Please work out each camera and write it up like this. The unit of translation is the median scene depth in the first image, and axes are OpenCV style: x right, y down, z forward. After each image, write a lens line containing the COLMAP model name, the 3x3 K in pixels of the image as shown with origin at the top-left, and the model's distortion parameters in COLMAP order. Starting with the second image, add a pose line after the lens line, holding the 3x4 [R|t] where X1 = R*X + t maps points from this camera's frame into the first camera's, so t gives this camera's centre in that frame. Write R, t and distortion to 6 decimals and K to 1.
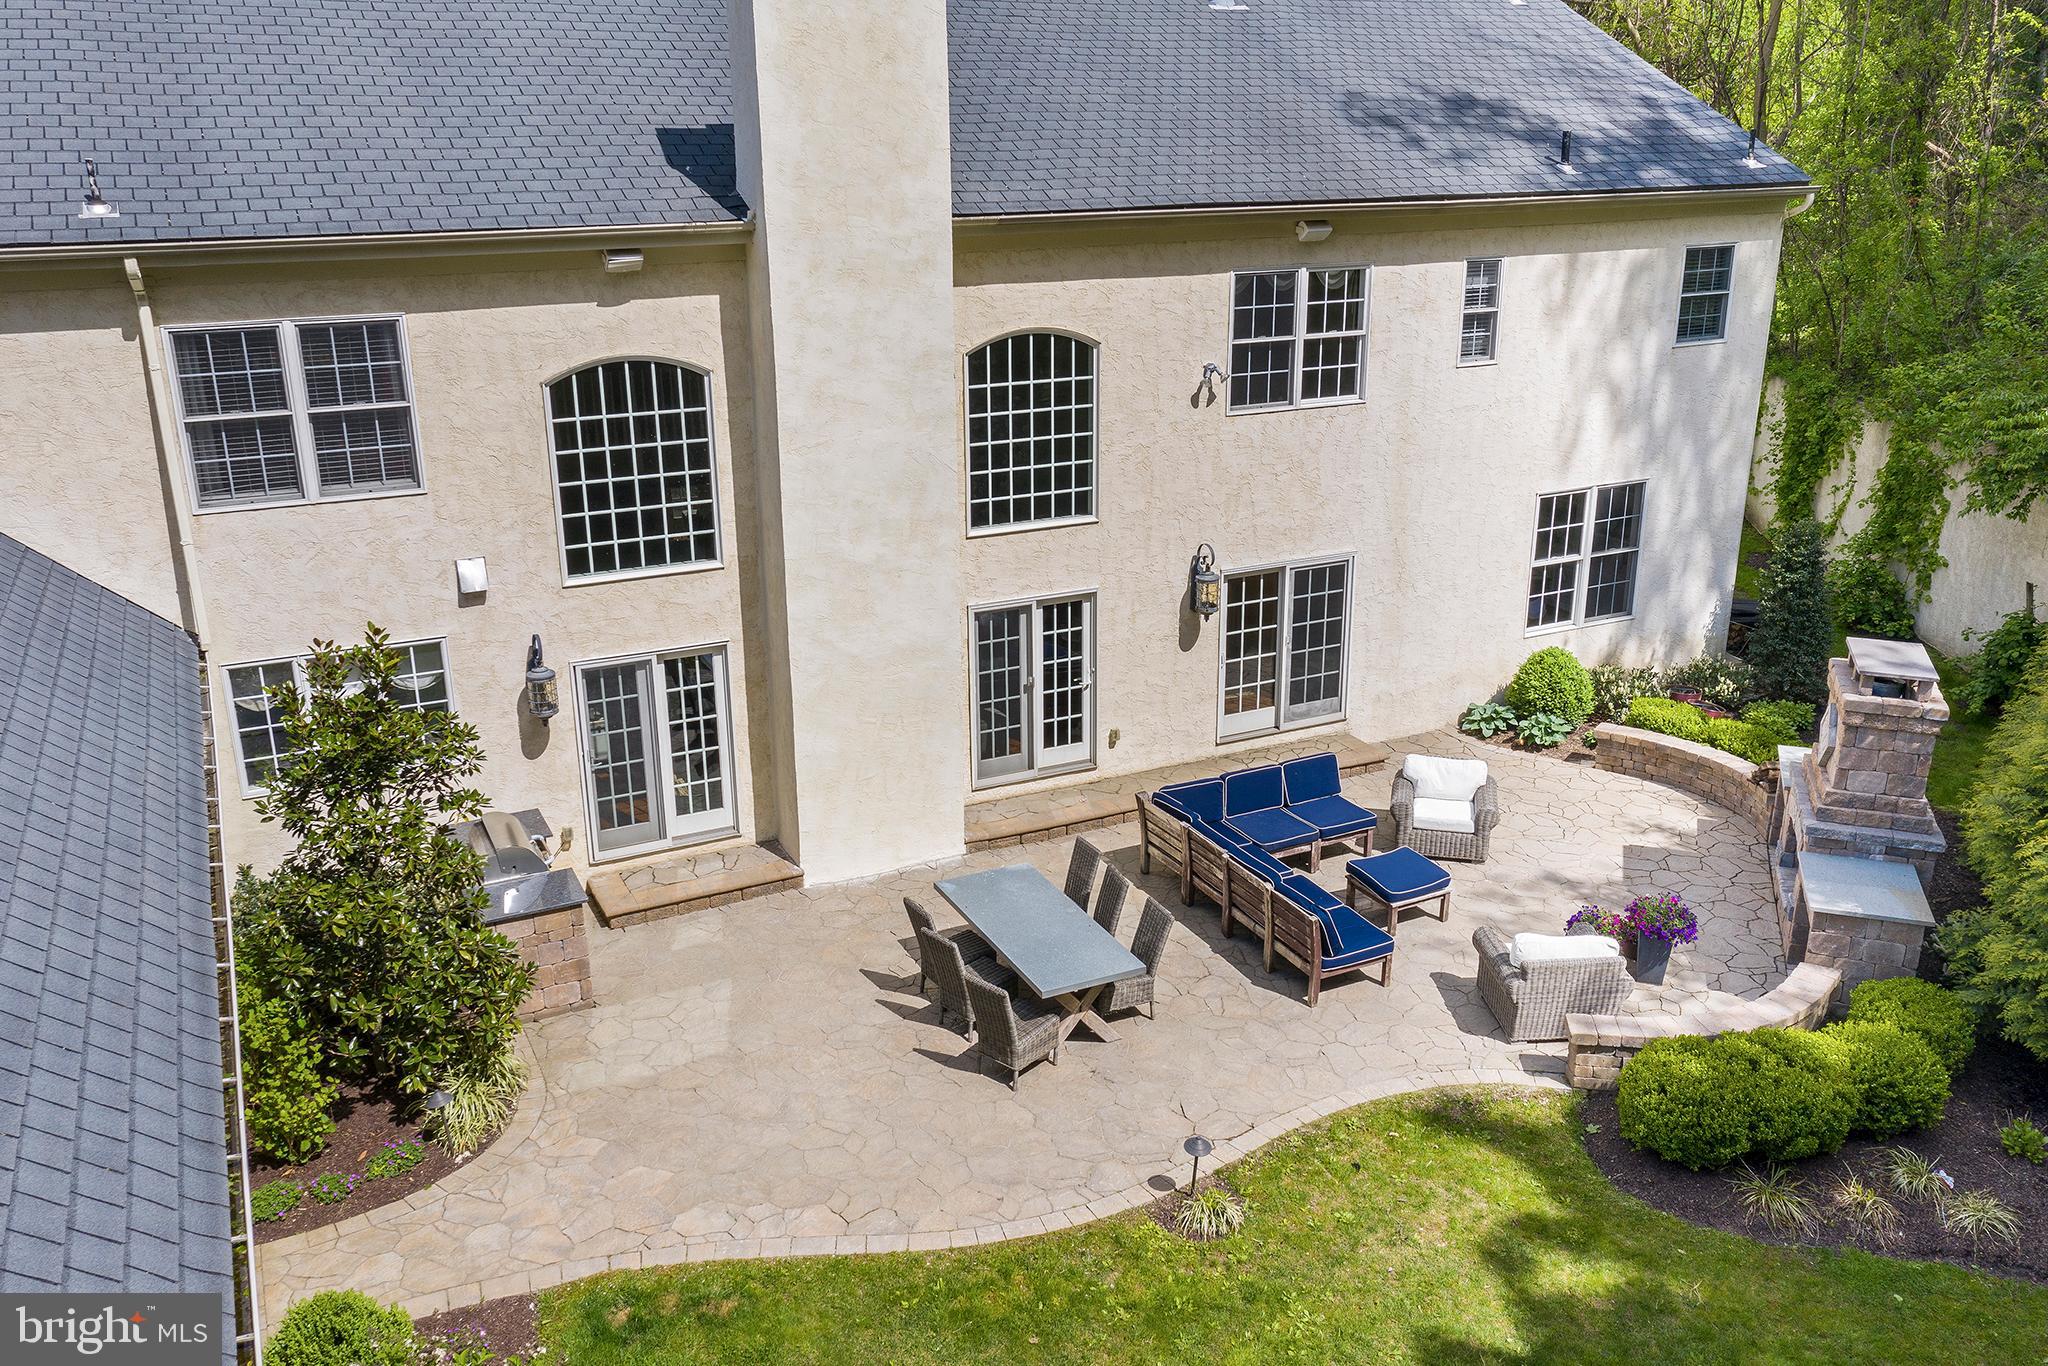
lens RADIAL K [[1651.4, 0, 1022.0], [0, 1651.4, 684.5], [0, 0, 1]] dist [-0.015858, 0.000431]
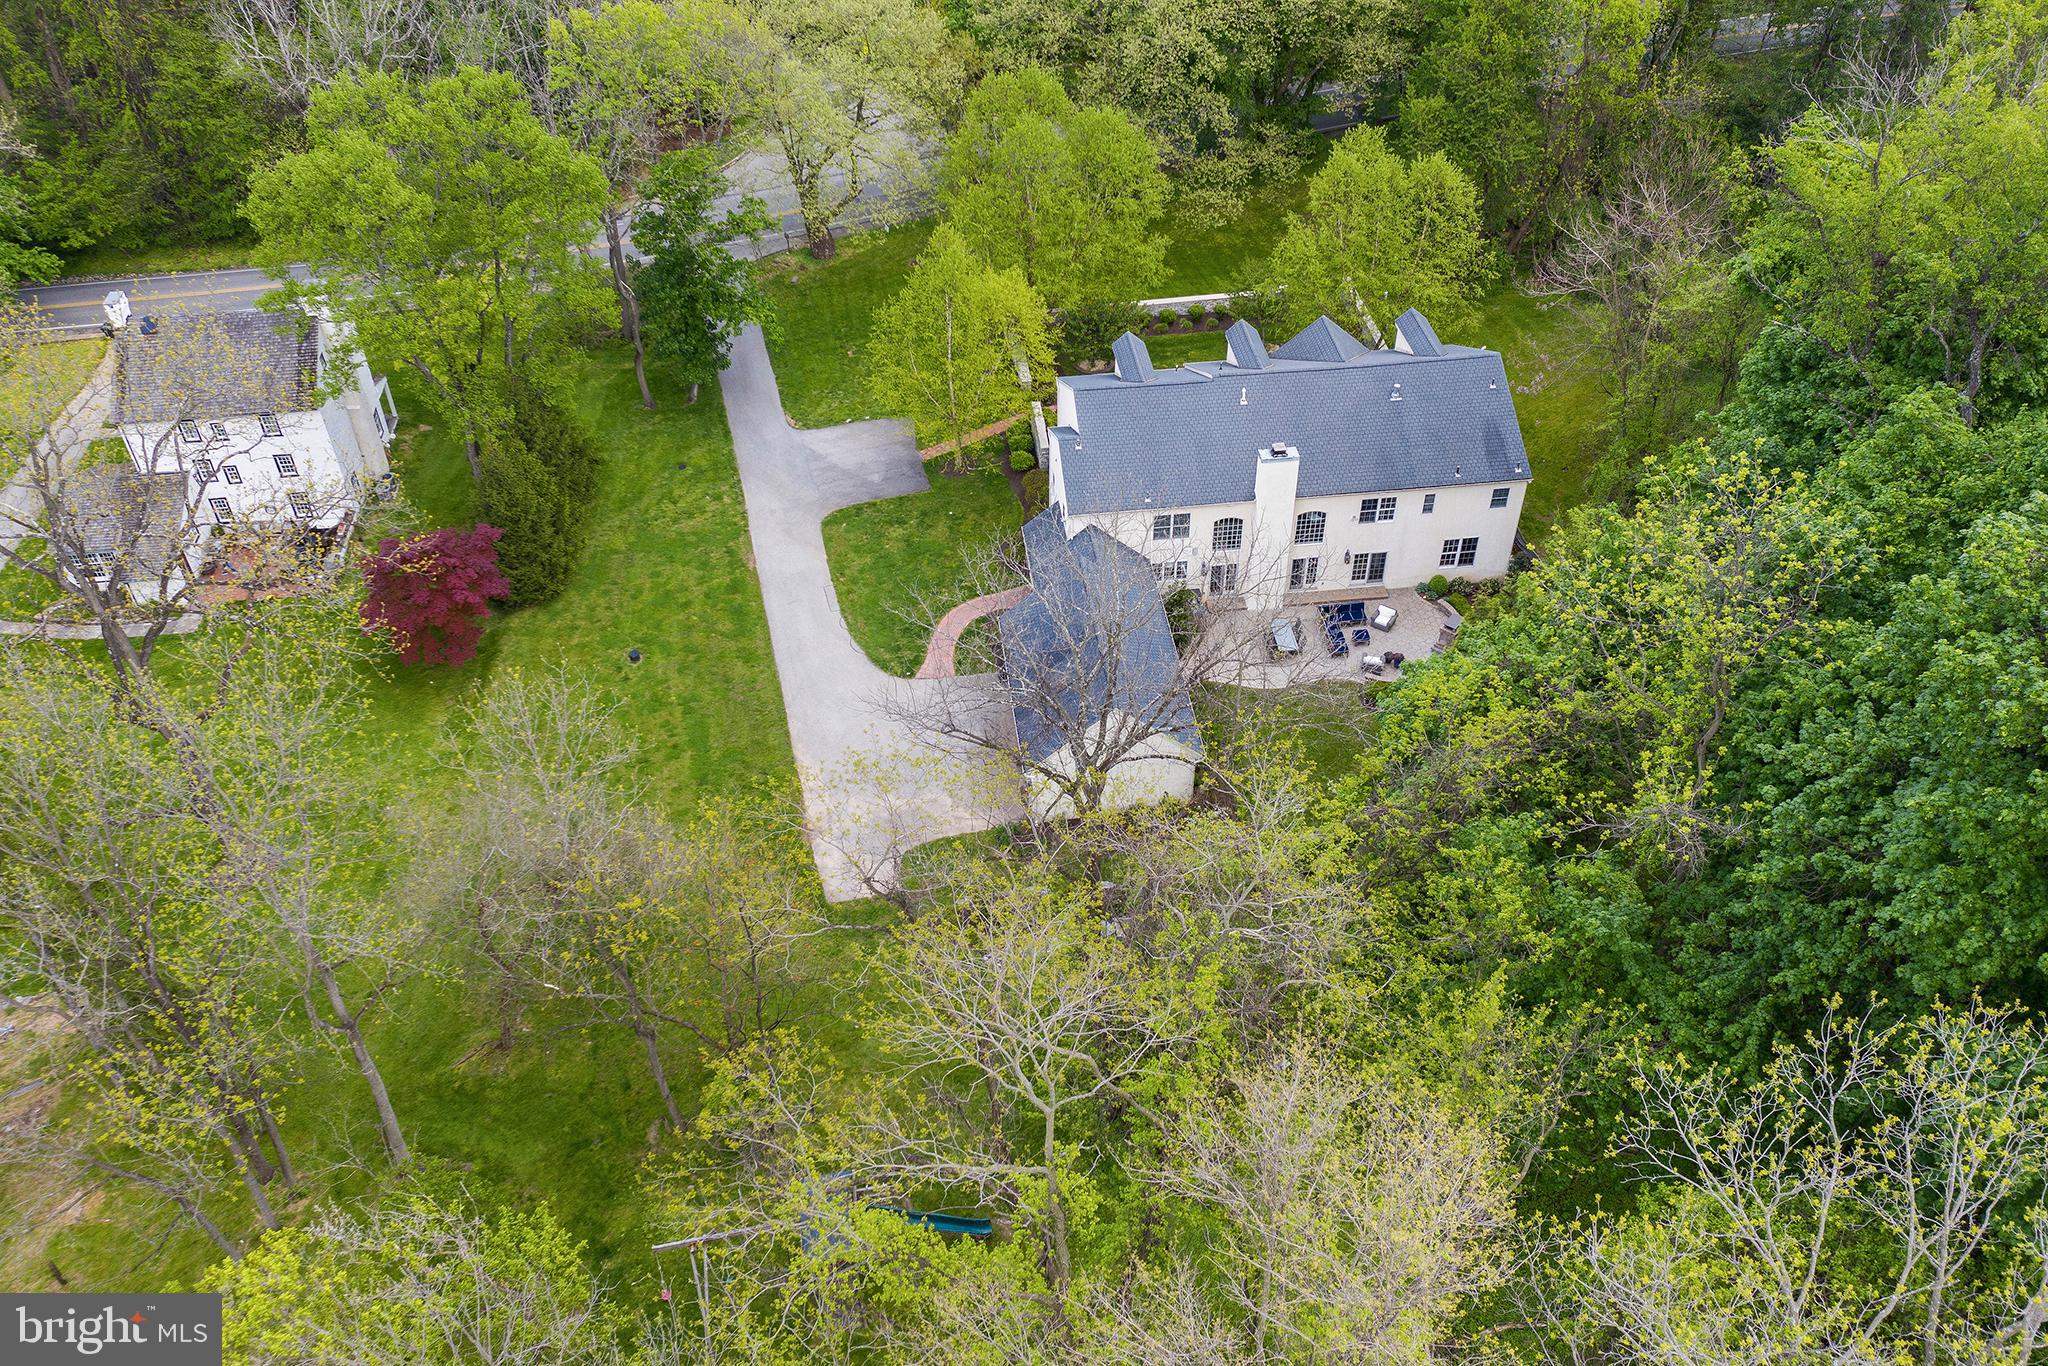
lens RADIAL K [[1651.4, 0, 1025.4], [0, 1651.4, 681.6], [0, 0, 1]] dist [-0.015858, 0.000431]
pose [[0.942725, 0.218035, -0.252450, 0.498837], [-0.103749, 0.910925, 0.399313, -1.472562], [0.317027, -0.350251, 0.881373, -3.394016]]
